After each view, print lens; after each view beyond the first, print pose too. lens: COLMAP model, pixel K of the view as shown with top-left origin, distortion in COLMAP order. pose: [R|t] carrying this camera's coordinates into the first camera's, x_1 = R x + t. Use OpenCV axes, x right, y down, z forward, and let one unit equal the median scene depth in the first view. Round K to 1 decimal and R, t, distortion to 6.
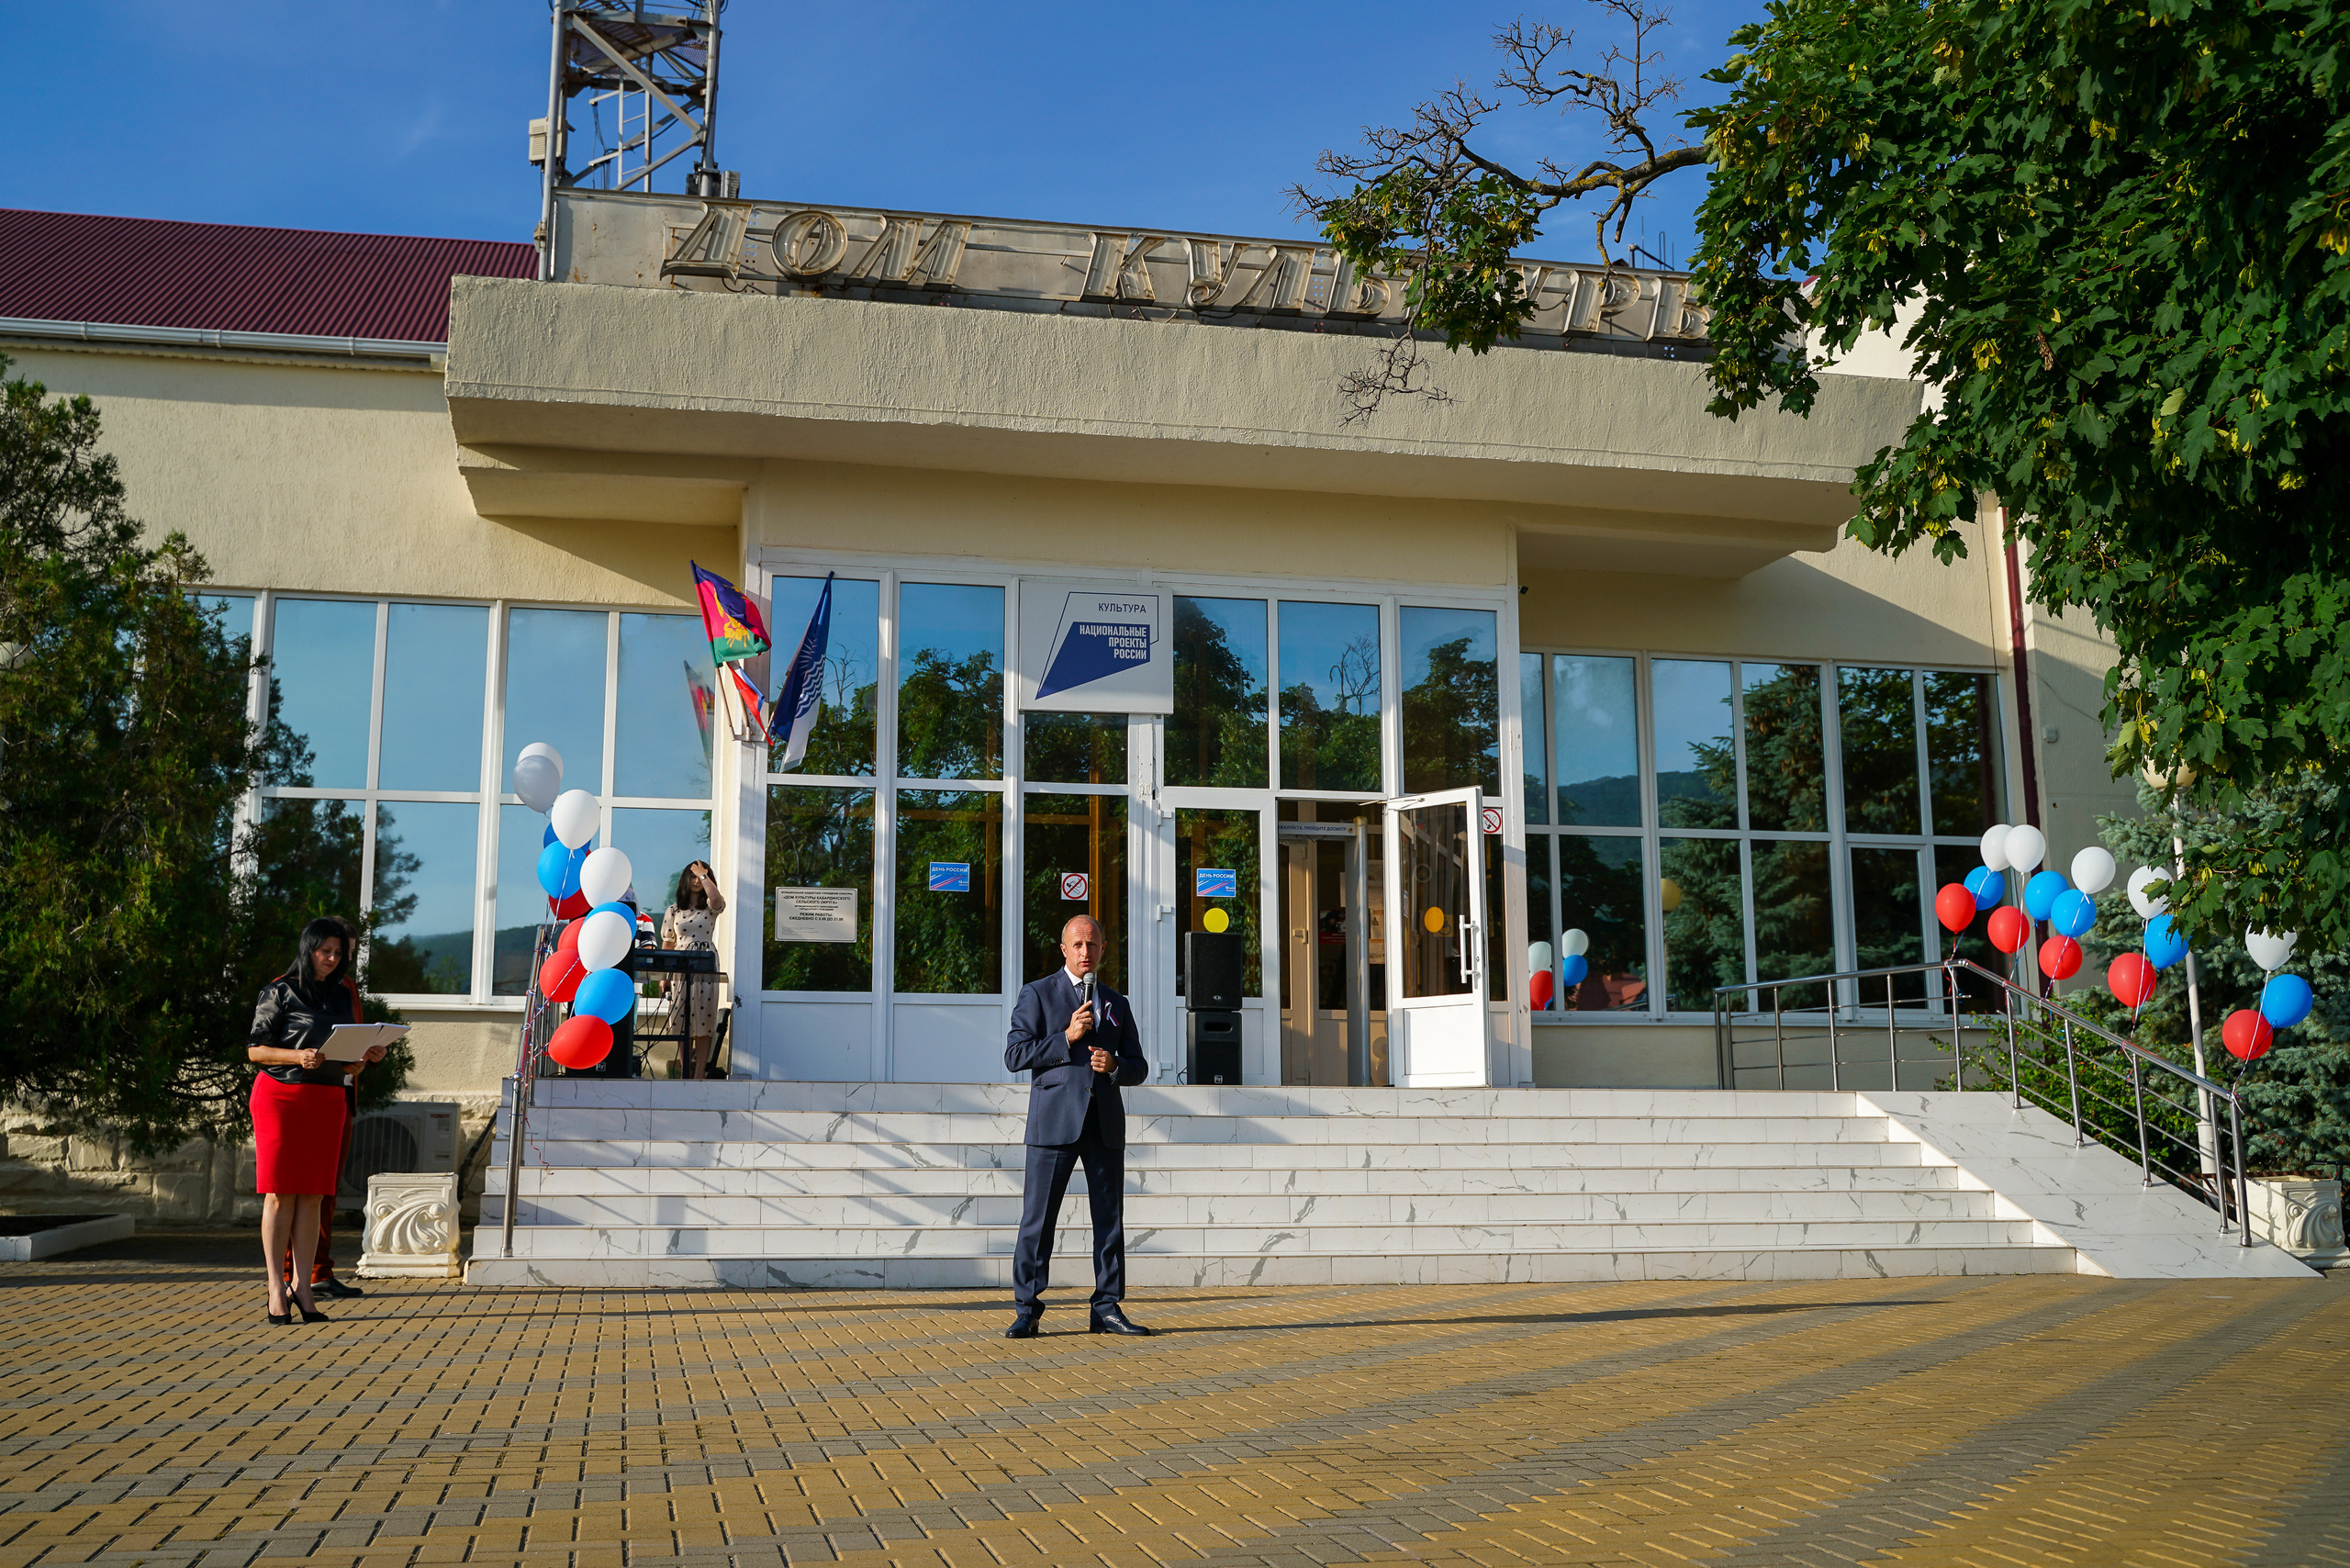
lens RADIAL K [[2263.7, 0, 1096.1], [0, 2263.7, 727.6], [0, 0, 1]] dist [-0.074931, 0.149940]
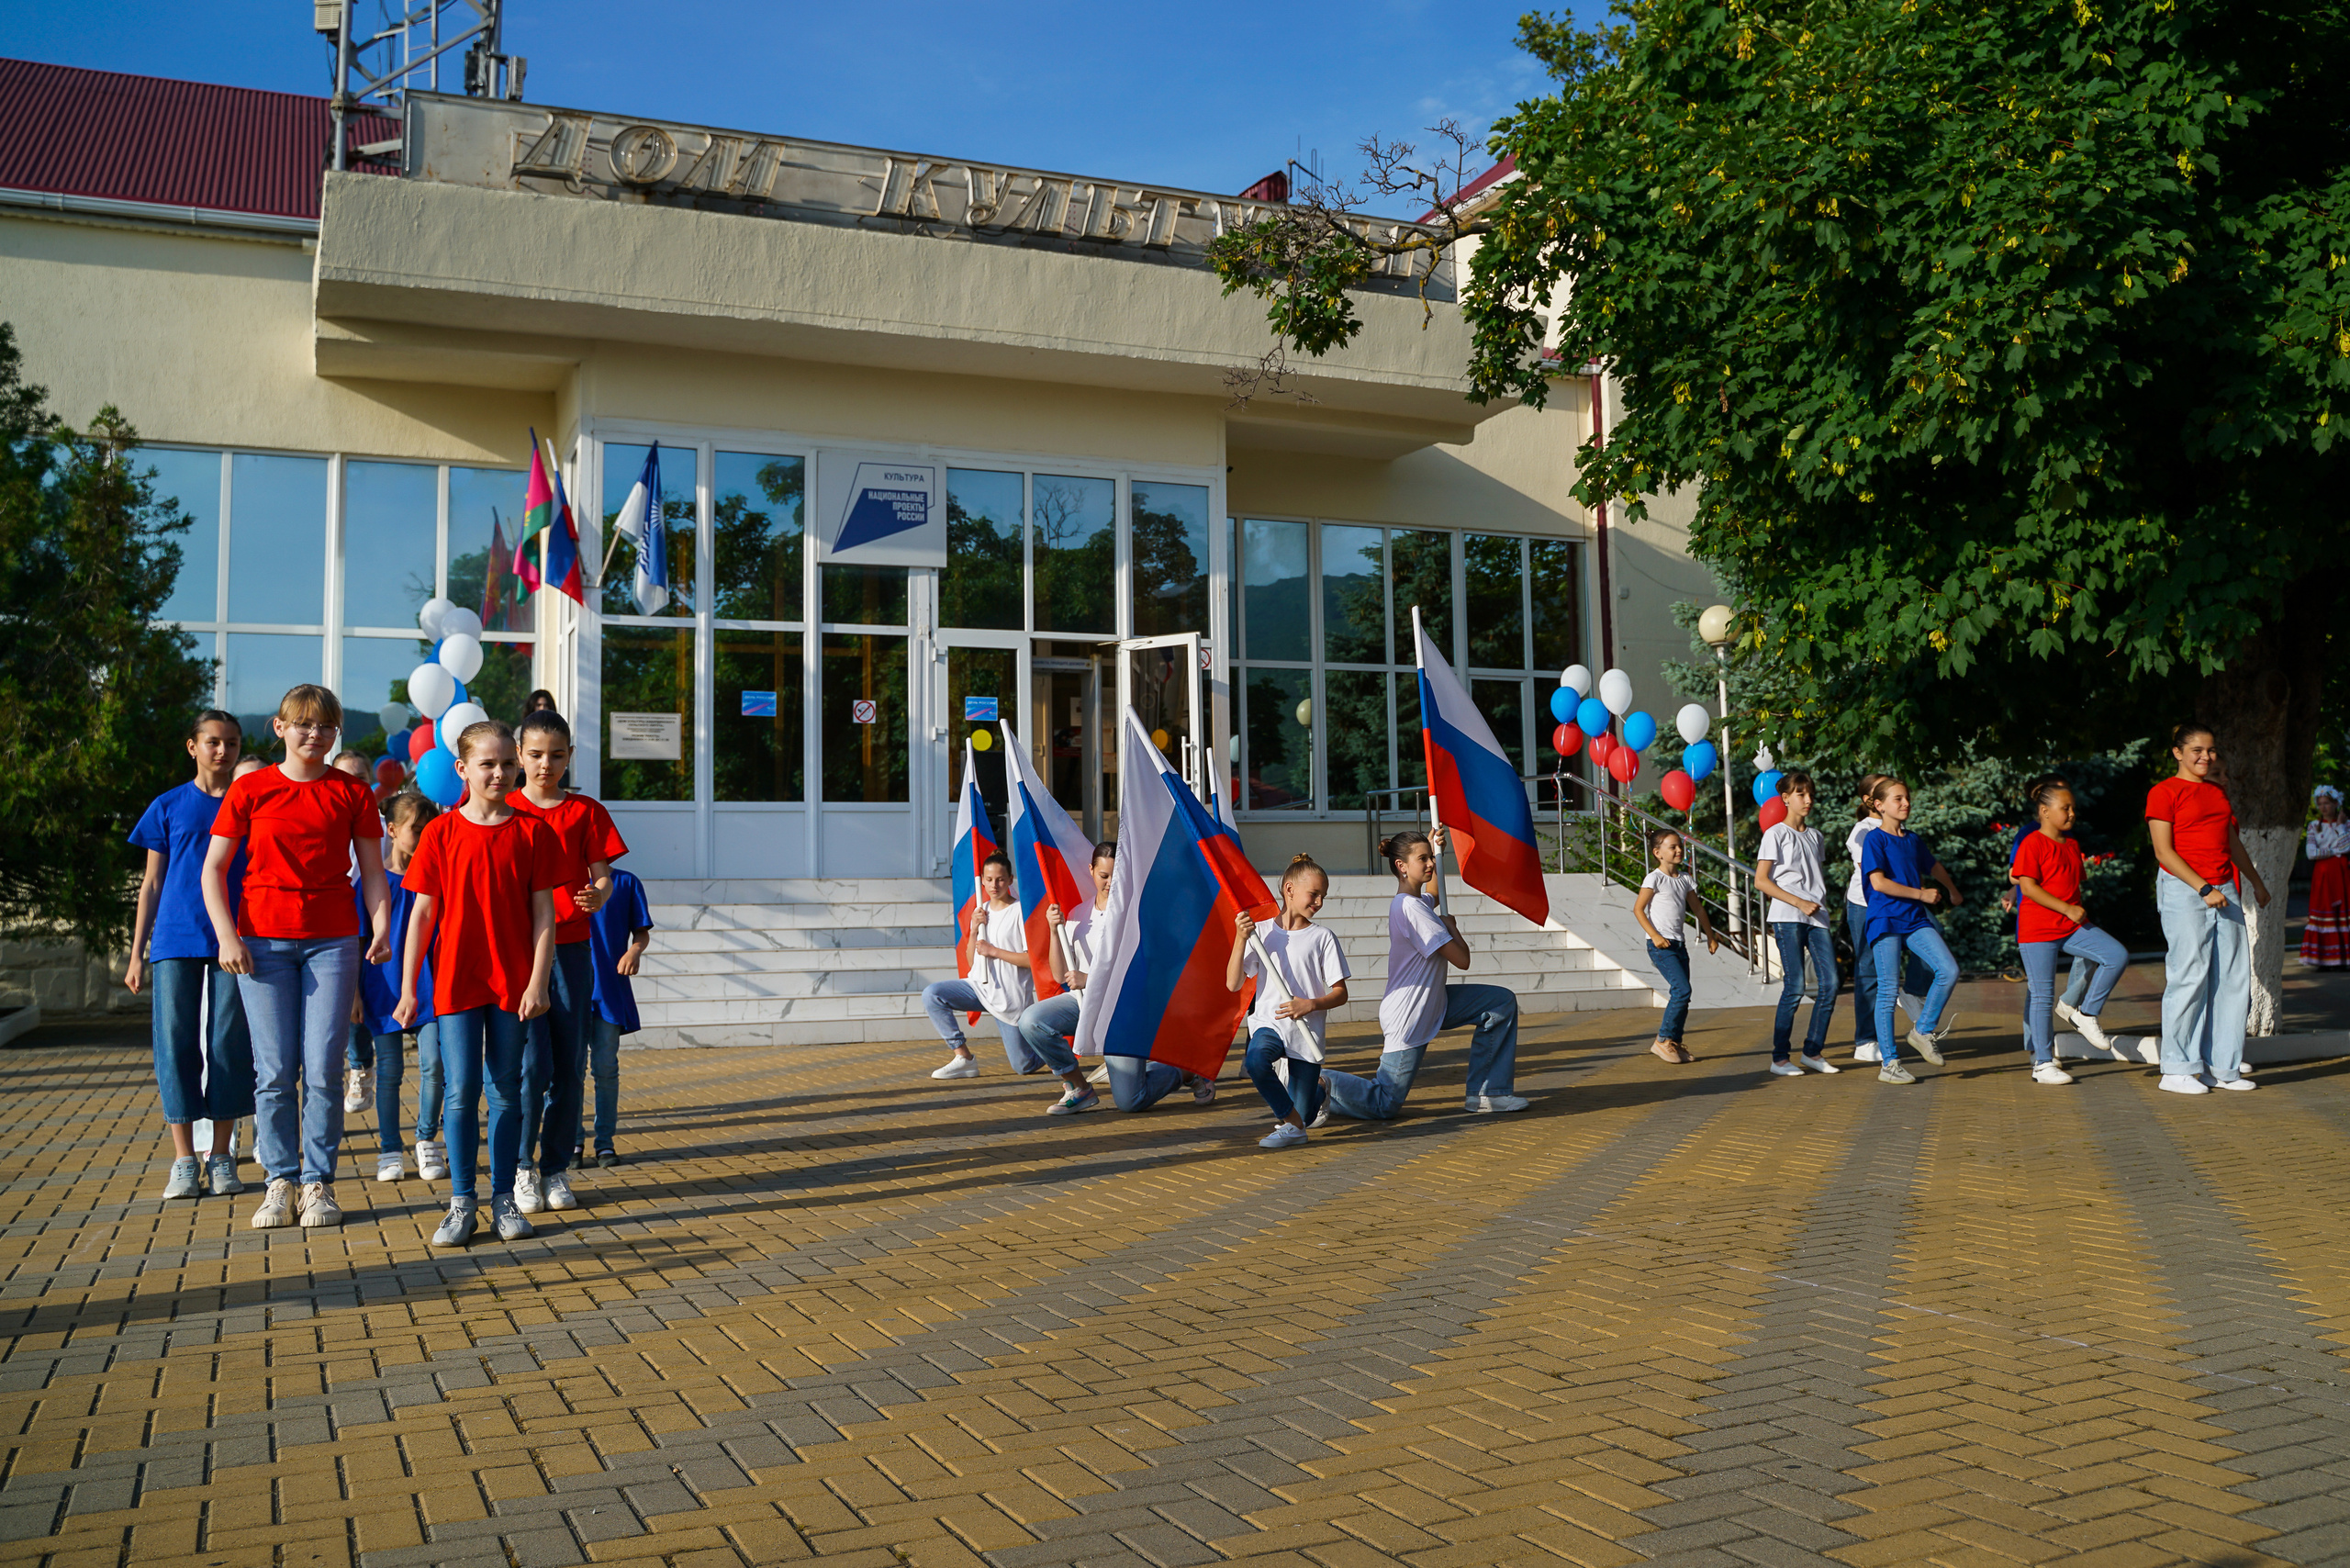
lens RADIAL K [[2048.2, 0, 1238.3], [0, 2048.2, 691.8], [0, 0, 1]] dist [-0.054818, 0.006982]
pose [[0.971177, 0.004801, 0.238311, -0.075644], [-0.022472, 0.997188, 0.071489, -0.021979], [-0.237298, -0.074784, 0.968554, -0.090989]]
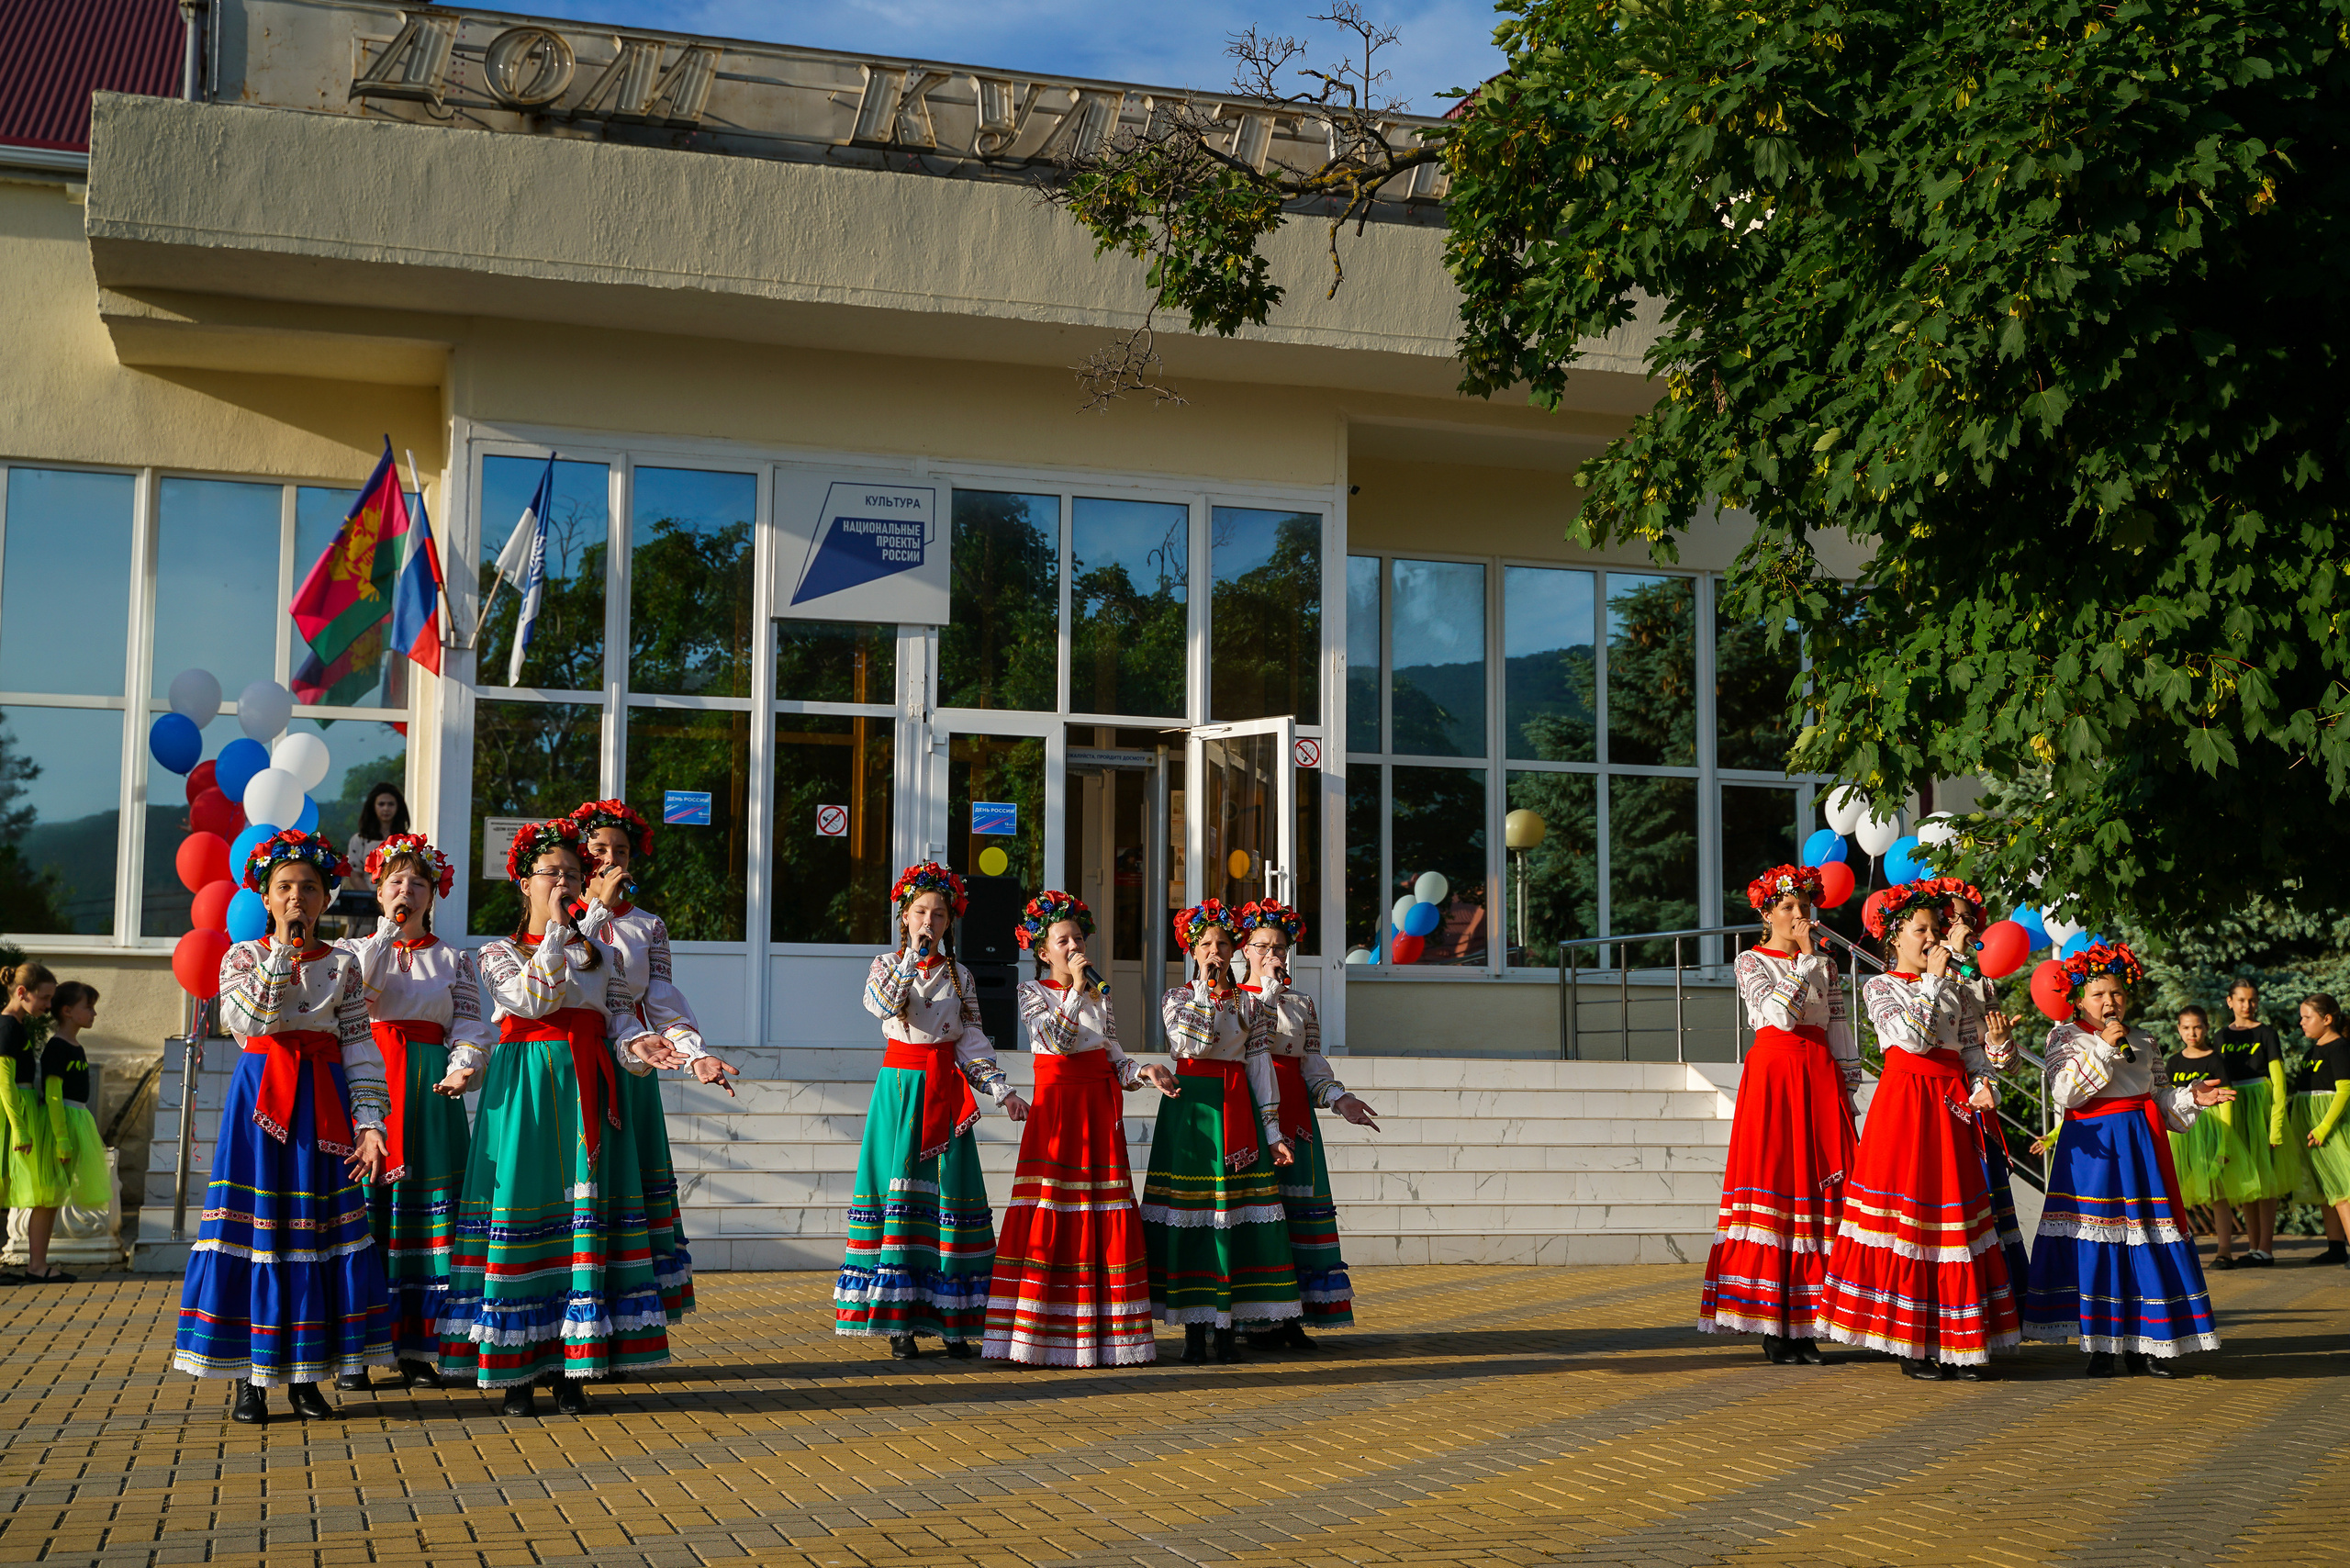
lens RADIAL K [[2850.1, 0, 1182.6], [0, 2850.1, 780.4], [0, 0, 1]] dist [0.008738, 0.104056]
pose [[0.994569, 0.017849, 0.102541, 0.012131], [-0.025052, 0.997275, 0.069395, -0.025710], [-0.101023, -0.071587, 0.992305, -0.112105]]
